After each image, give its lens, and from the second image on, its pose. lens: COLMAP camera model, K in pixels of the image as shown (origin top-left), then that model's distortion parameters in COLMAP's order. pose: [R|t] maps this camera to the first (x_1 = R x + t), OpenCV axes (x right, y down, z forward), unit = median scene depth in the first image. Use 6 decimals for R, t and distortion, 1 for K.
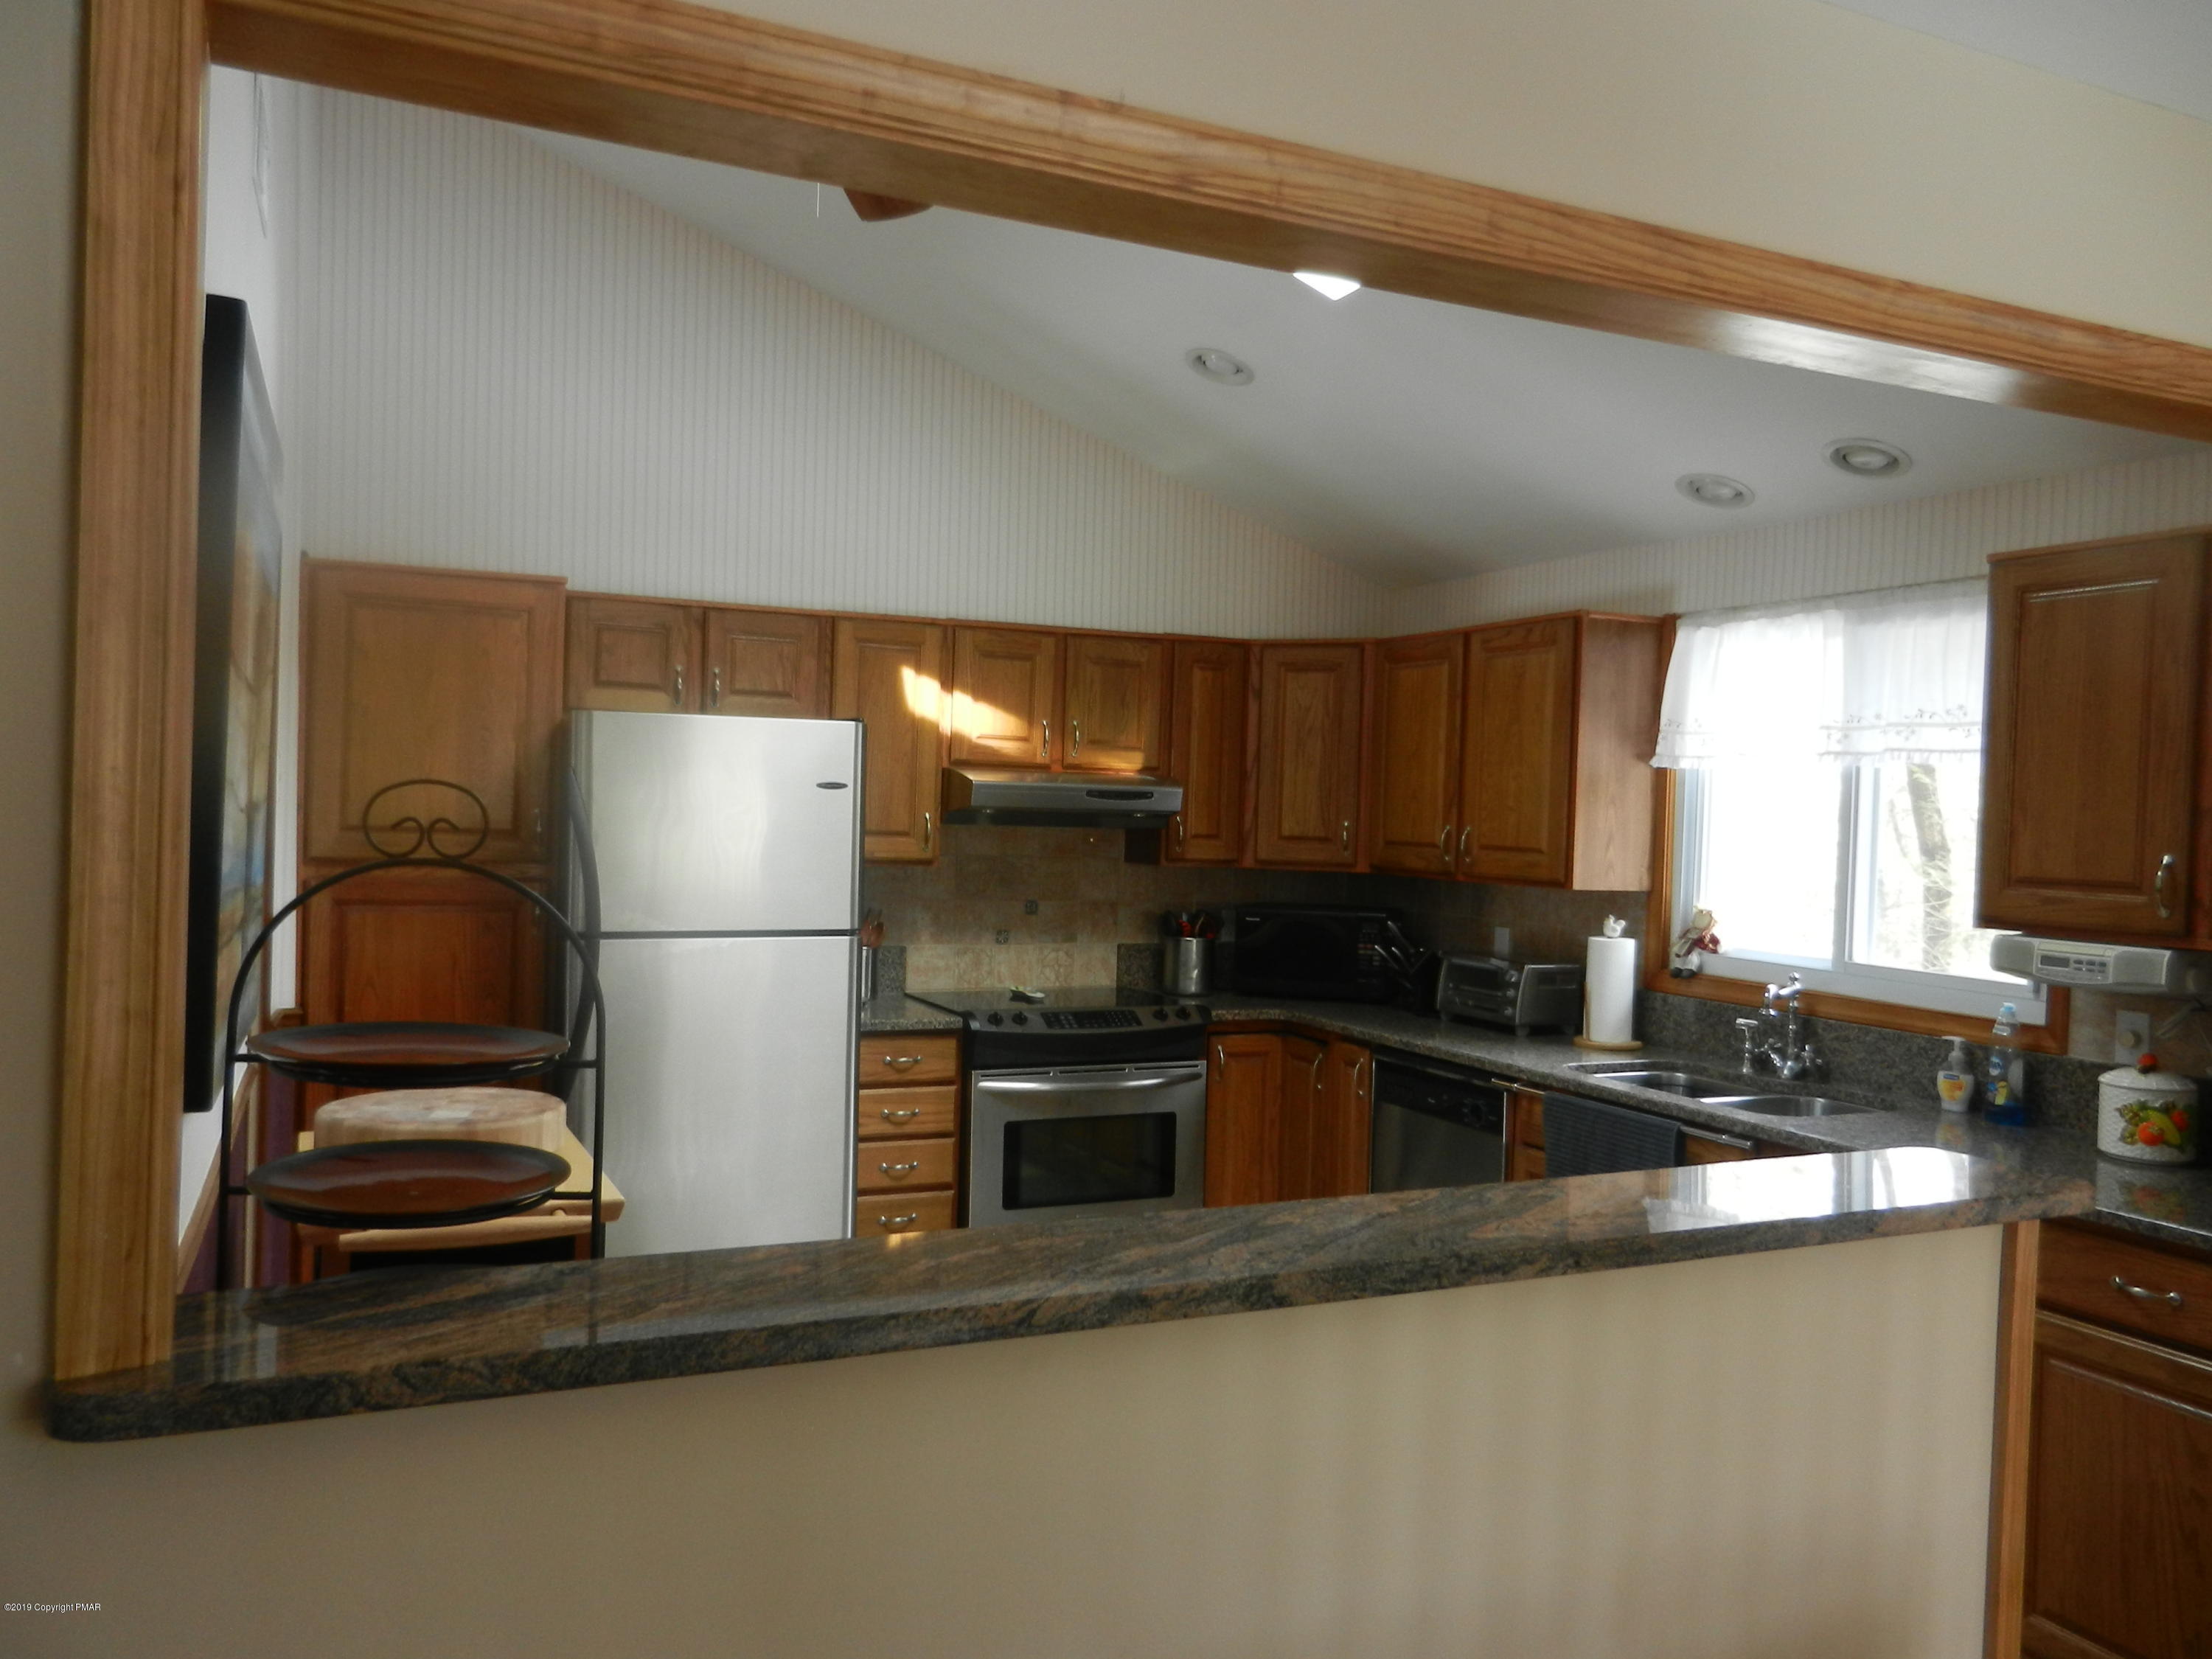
lens RADIAL K [[1643.4, 0, 1101.1], [0, 1643.4, 831.9], [0, 0, 1]] dist [0.010783, -0.002856]
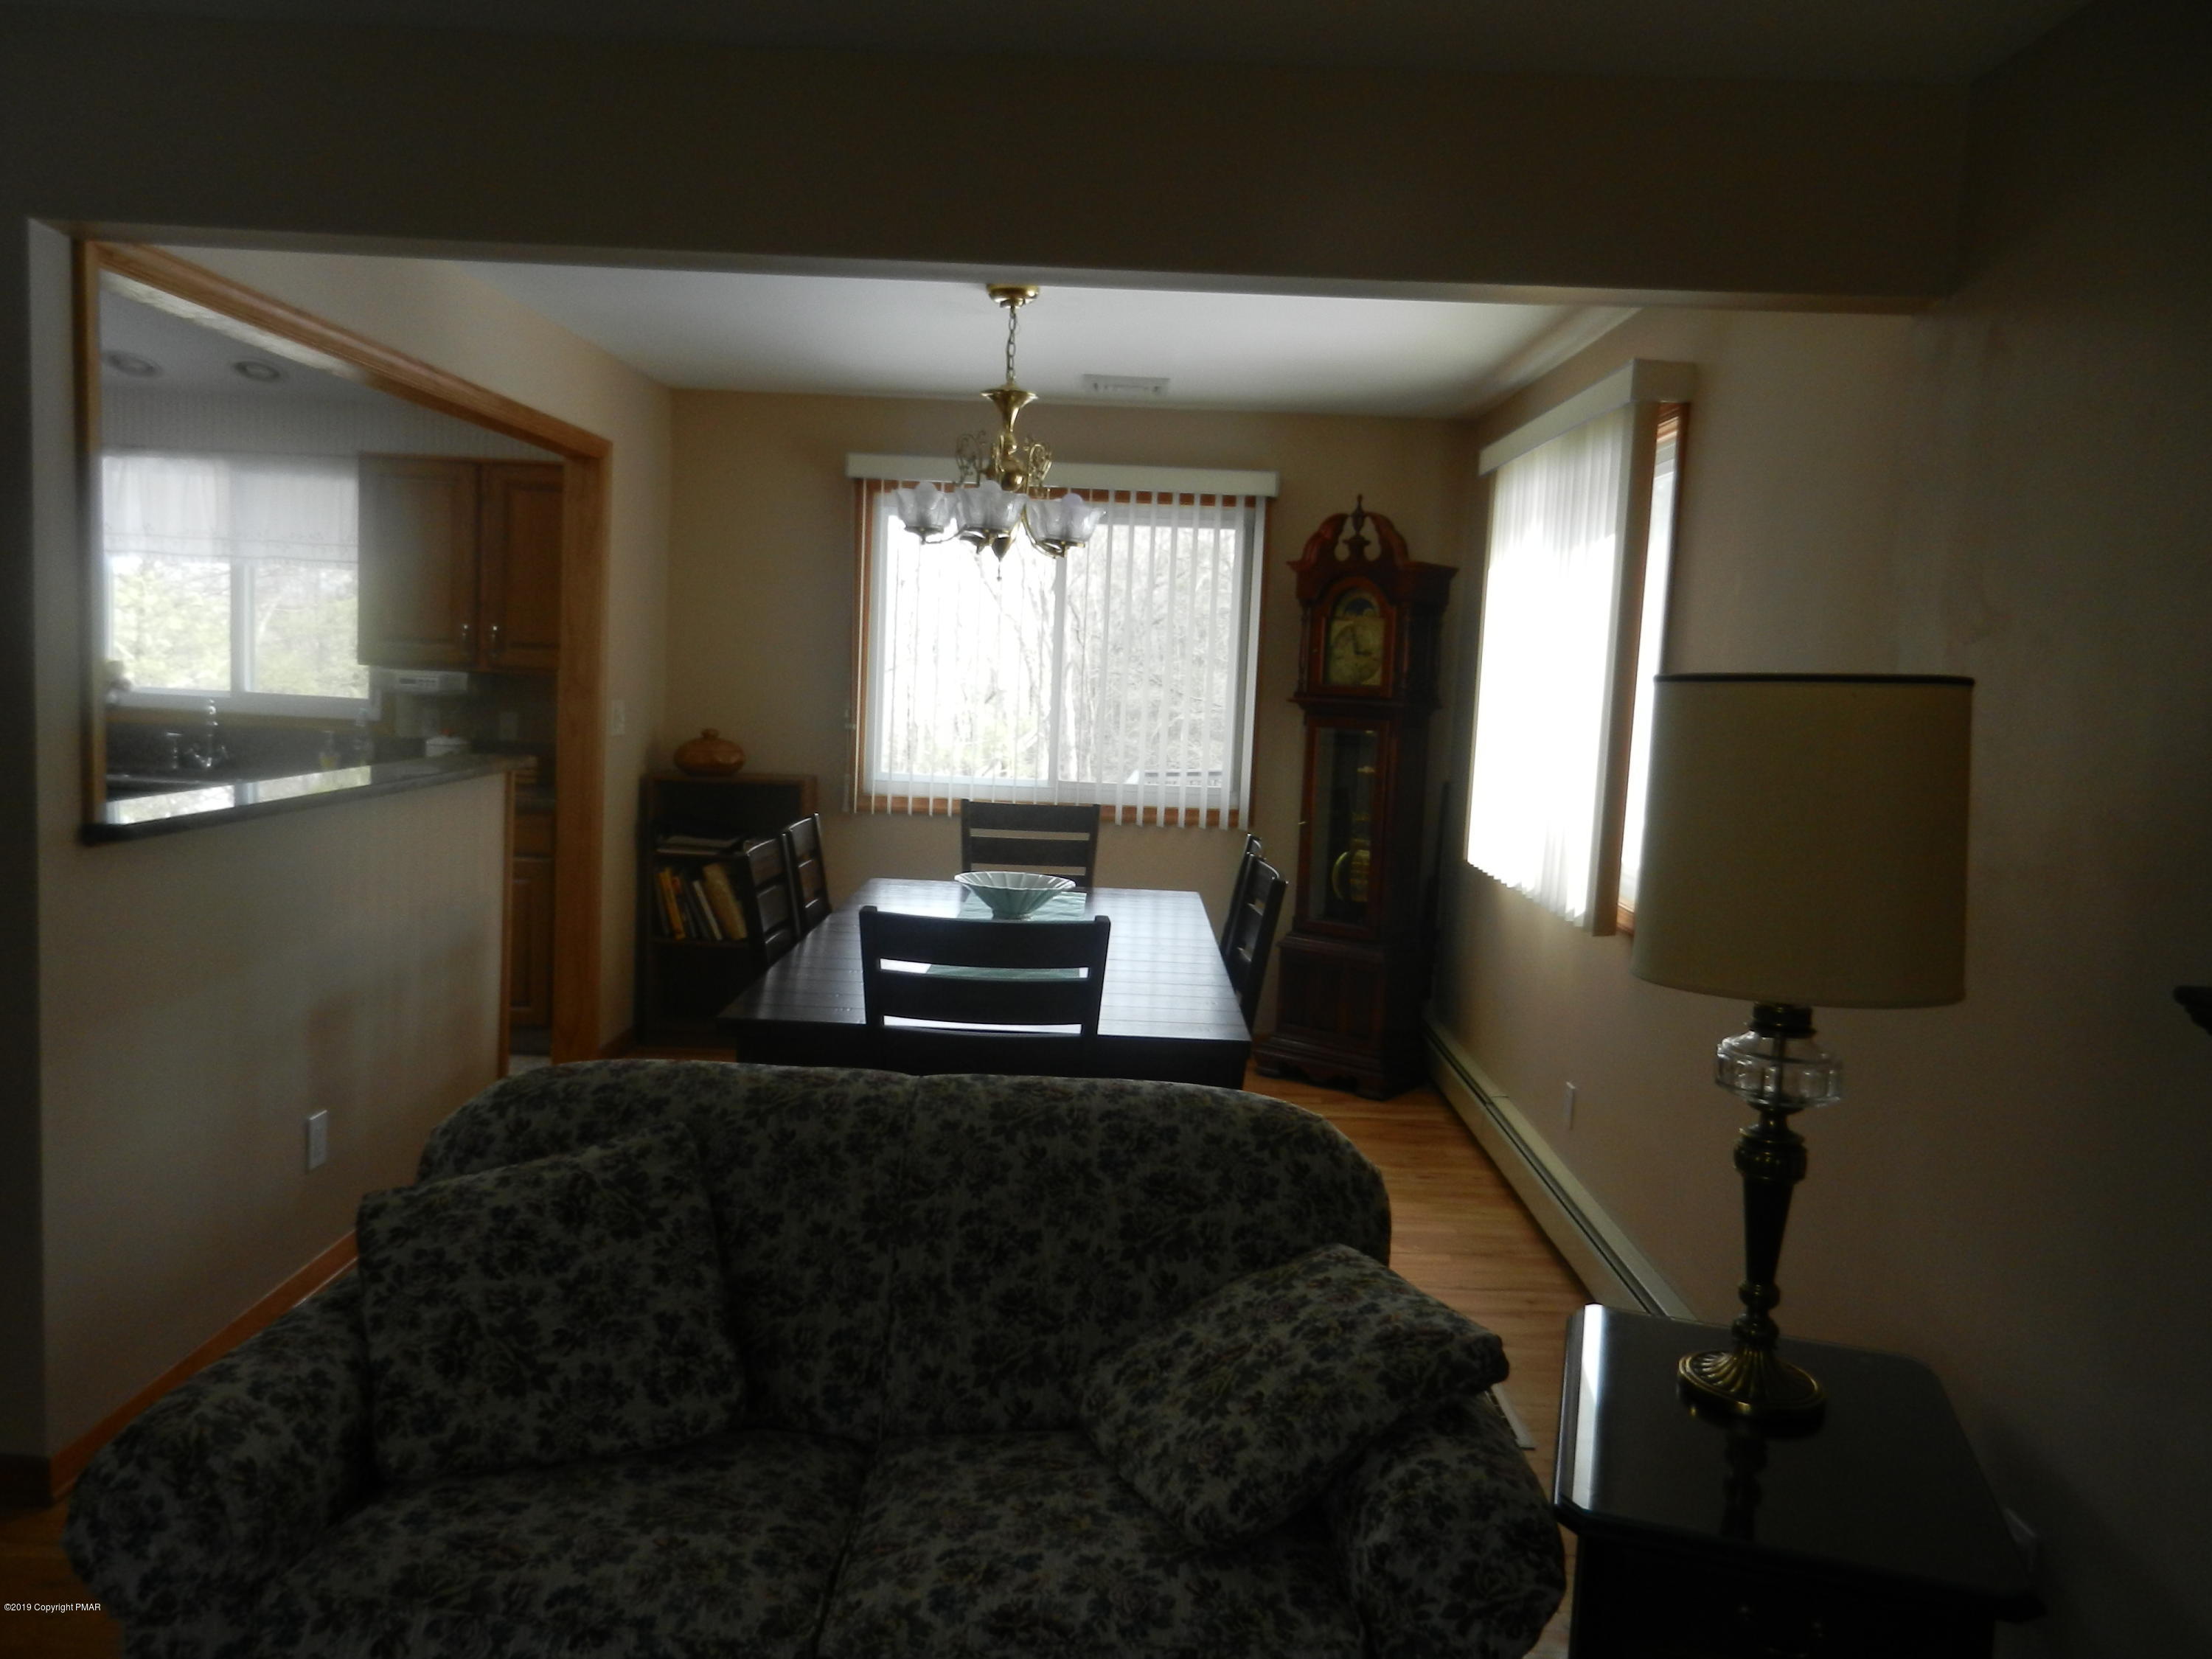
lens RADIAL K [[1643.4, 0, 1092.4], [0, 1643.4, 824.9], [0, 0, 1]] dist [0.010783, -0.002856]
pose [[0.422401, -0.095444, 0.901370, -0.238966], [-0.021702, 0.993091, 0.115326, 0.002555], [-0.906149, -0.068275, 0.417411, -0.149569]]
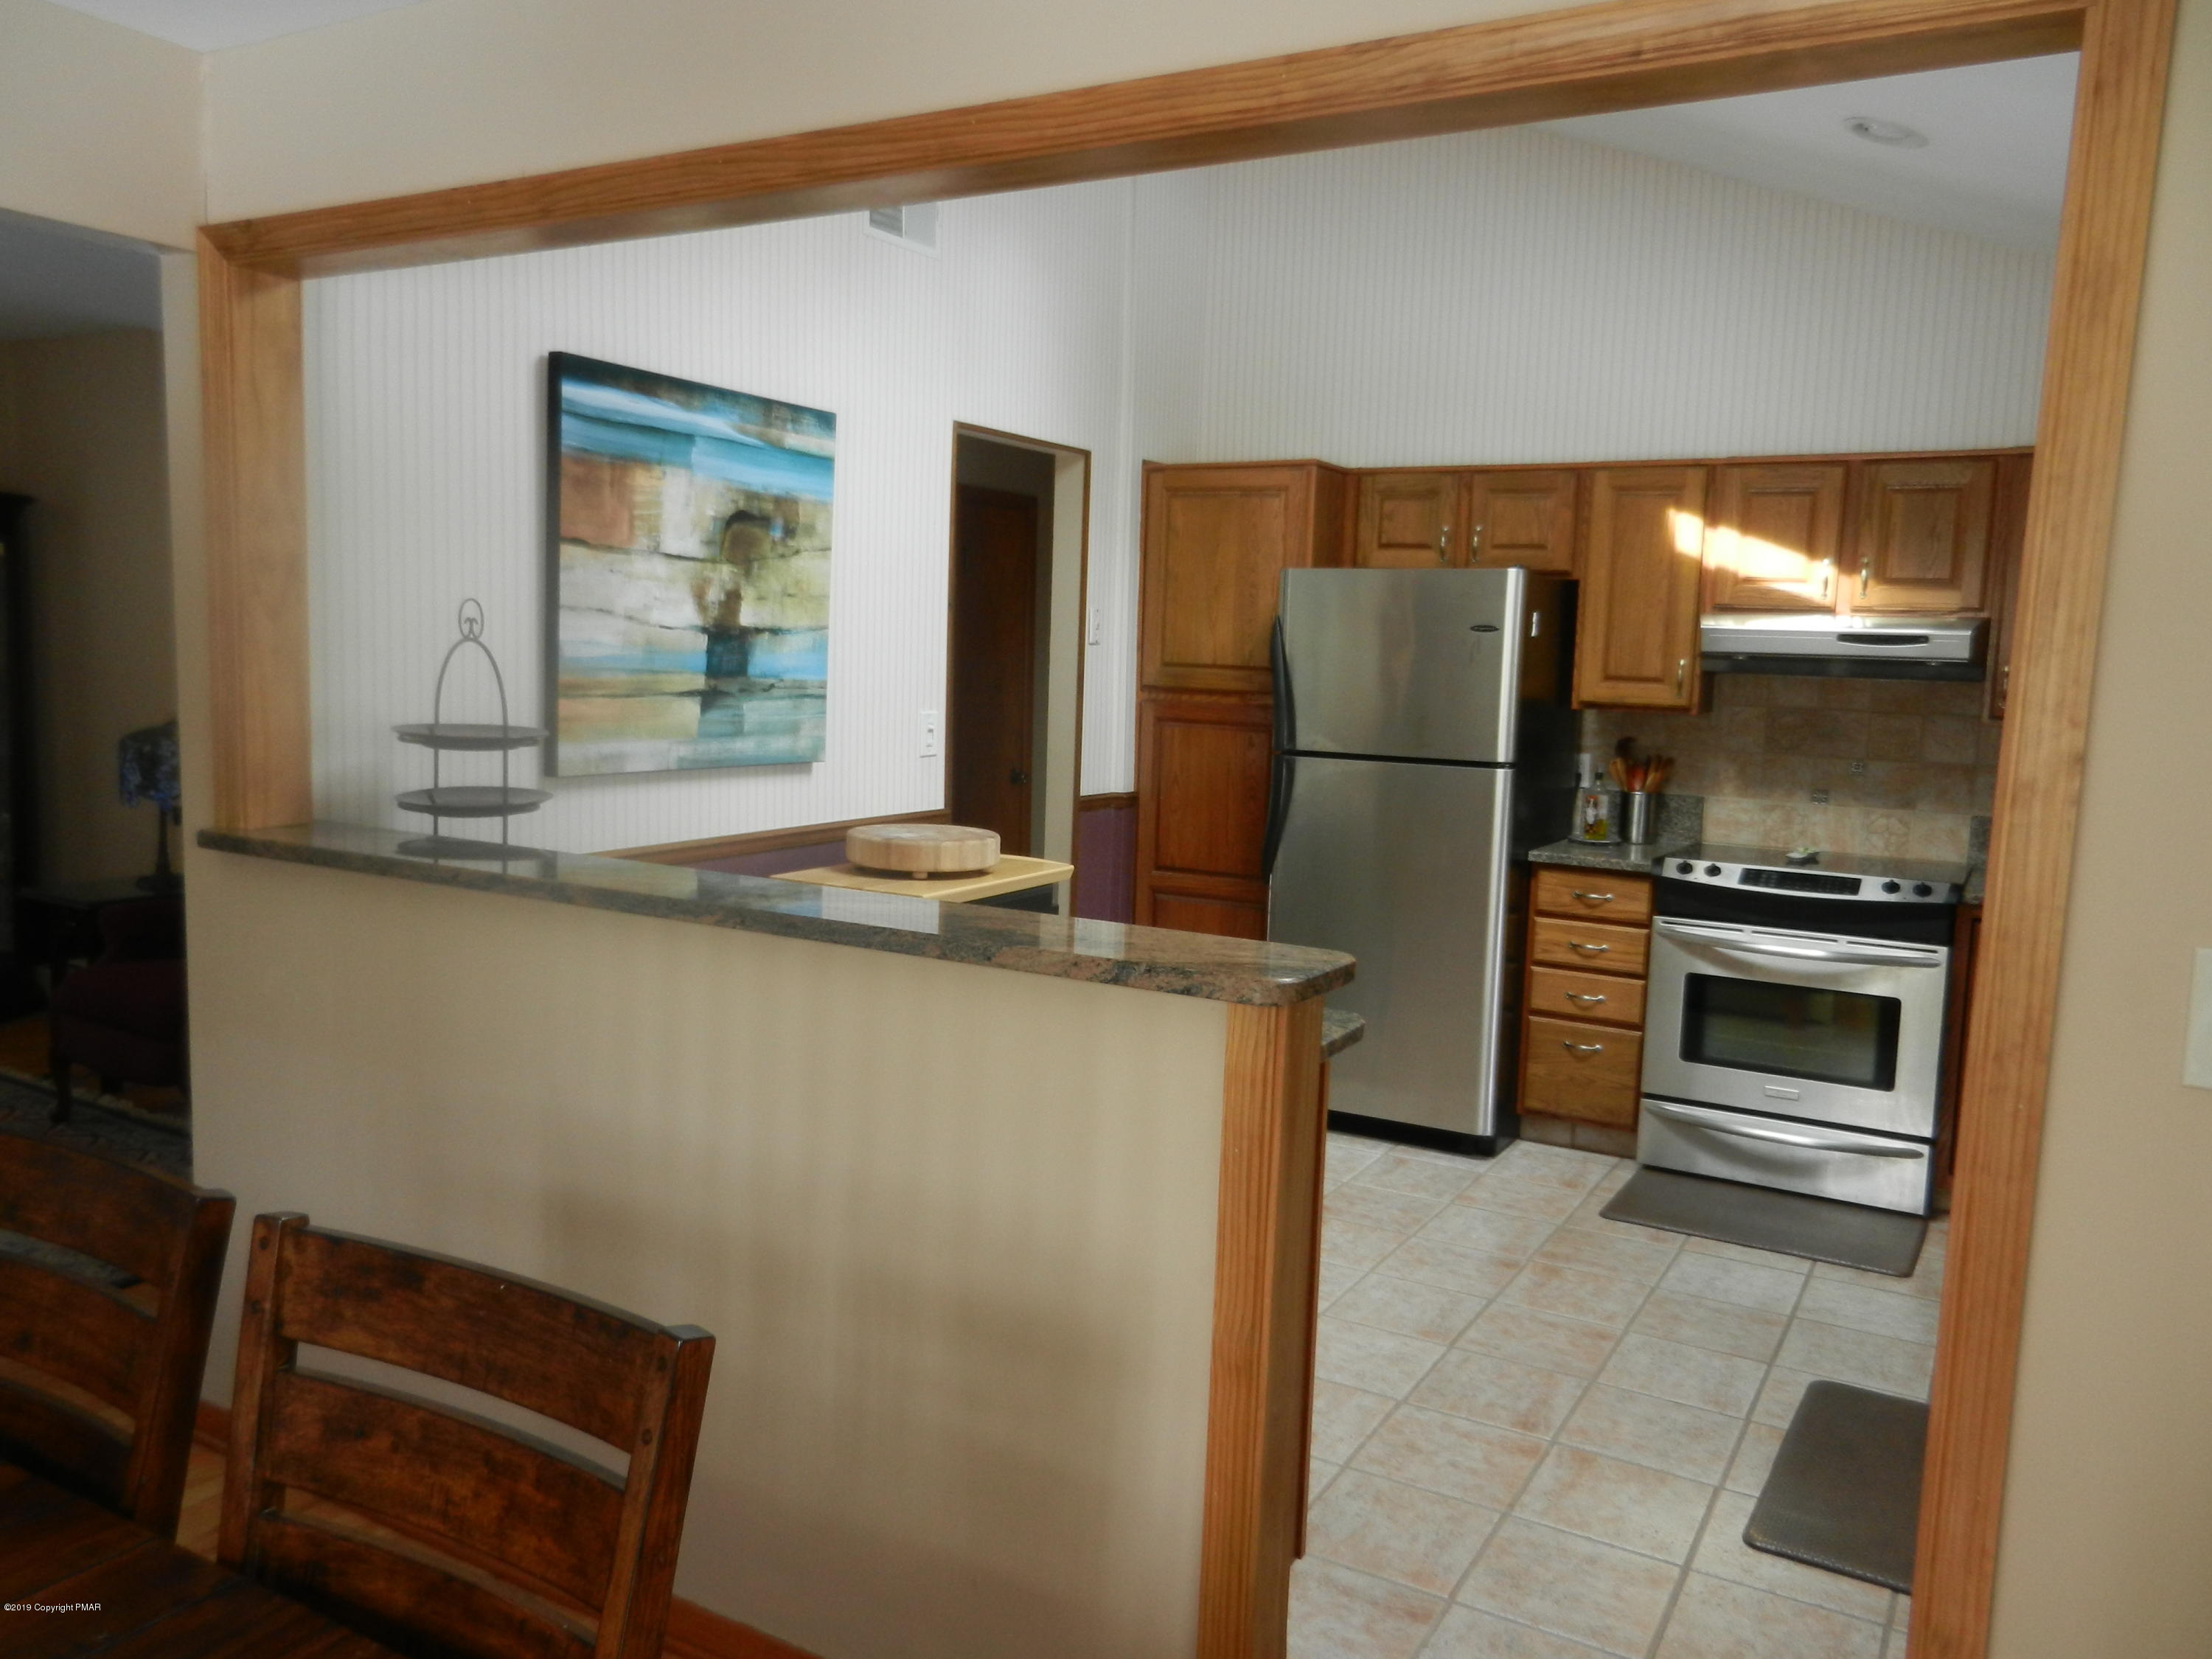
lens RADIAL K [[1643.4, 0, 1101.2], [0, 1643.4, 830.7], [0, 0, 1]] dist [0.010783, -0.002856]
pose [[0.592195, 0.085346, -0.801262, 0.519015], [-0.028226, 0.995962, 0.085222, 0.017550], [0.805300, -0.027852, 0.592213, 0.134524]]
